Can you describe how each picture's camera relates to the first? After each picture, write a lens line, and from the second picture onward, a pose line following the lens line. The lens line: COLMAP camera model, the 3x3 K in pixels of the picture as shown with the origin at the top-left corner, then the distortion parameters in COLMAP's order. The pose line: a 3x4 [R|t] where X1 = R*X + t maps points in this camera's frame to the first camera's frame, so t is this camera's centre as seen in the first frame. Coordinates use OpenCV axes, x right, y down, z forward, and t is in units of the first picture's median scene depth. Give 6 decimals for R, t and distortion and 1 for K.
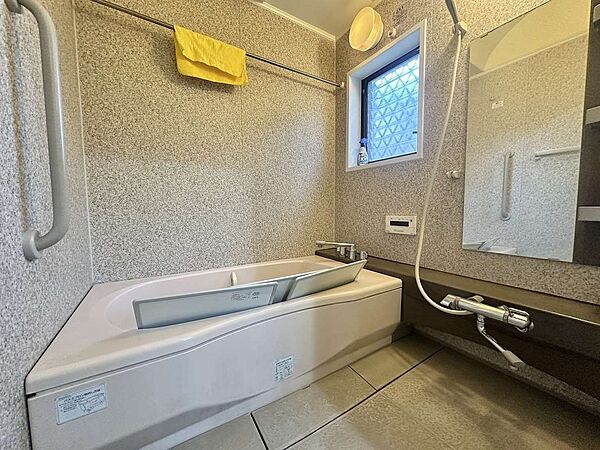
lens RADIAL K [[239.1, 0, 300.7], [0, 239.1, 225.2], [0, 0, 1]] dist [0.000959, 0.000714]
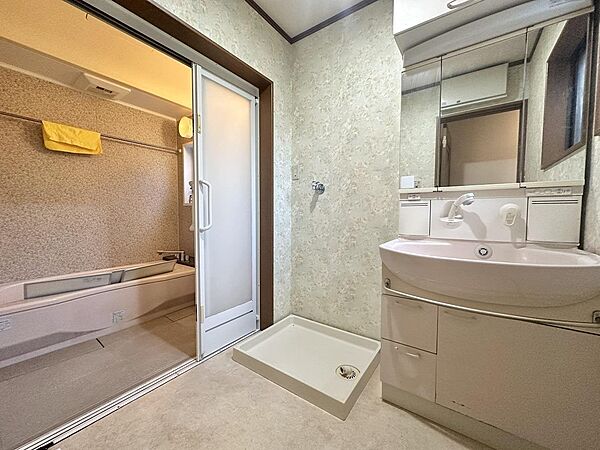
lens RADIAL K [[239.1, 0, 298.5], [0, 239.1, 225.1], [0, 0, 1]] dist [0.000959, 0.000714]
pose [[0.928032, -0.010433, 0.372355, 0.430782], [0.020408, 0.999530, -0.022860, -0.061291], [-0.371942, 0.028814, 0.927809, -1.040834]]
